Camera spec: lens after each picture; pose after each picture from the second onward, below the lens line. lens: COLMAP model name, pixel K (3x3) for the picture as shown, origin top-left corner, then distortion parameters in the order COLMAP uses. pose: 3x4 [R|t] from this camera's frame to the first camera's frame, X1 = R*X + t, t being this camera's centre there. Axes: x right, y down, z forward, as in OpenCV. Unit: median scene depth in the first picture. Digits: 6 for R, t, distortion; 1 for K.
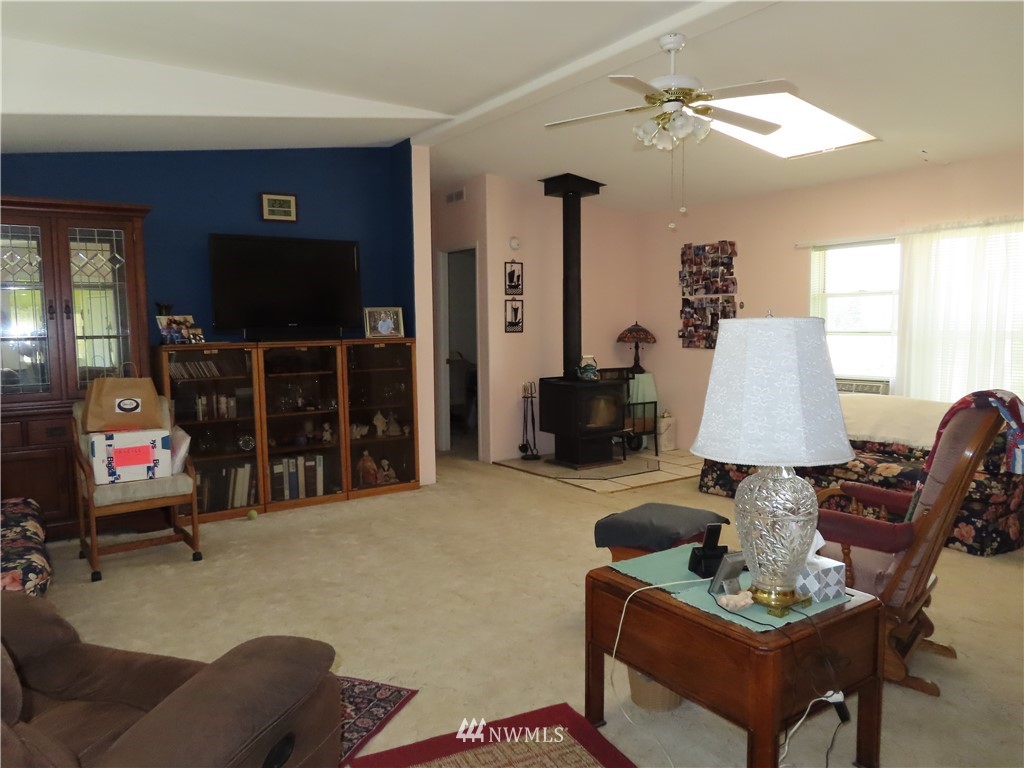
lens RADIAL K [[732.3, 0, 471.1], [0, 732.3, 386.4], [0, 0, 1]] dist [-0.008388, 0.001702]
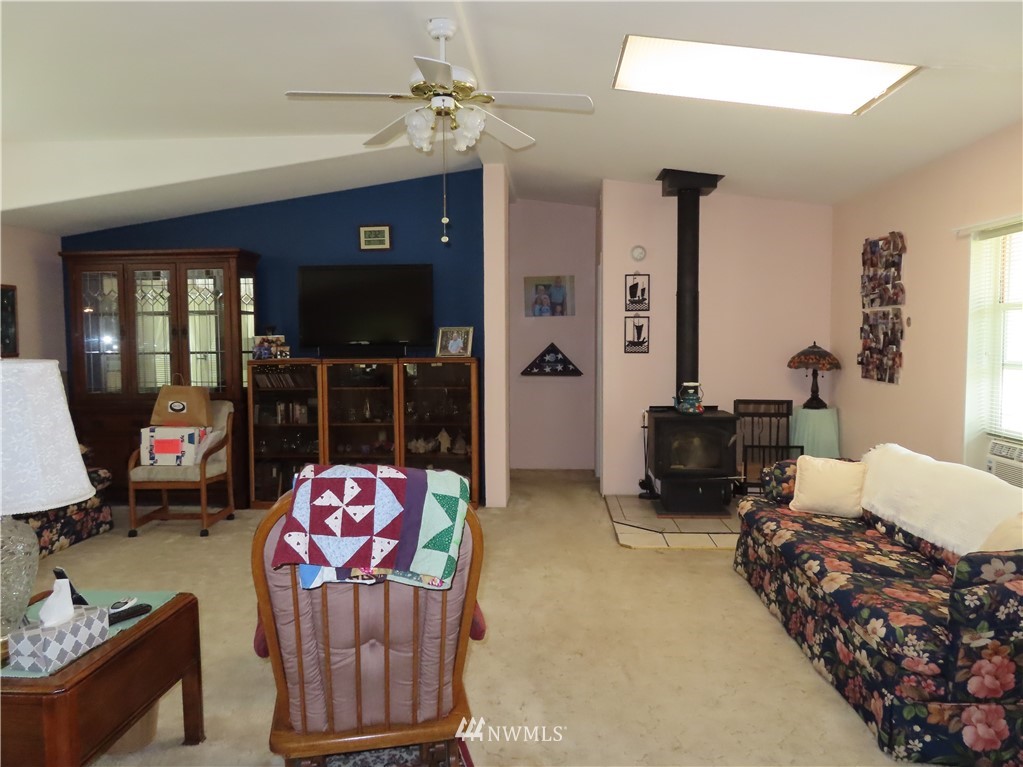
lens RADIAL K [[731.6, 0, 509.8], [0, 731.6, 383.6], [0, 0, 1]] dist [-0.008388, 0.001702]
pose [[0.796703, 0.045870, -0.602628, 0.553661], [-0.054327, 0.998514, 0.004180, -0.037453], [0.601925, 0.029409, 0.798011, 0.233757]]
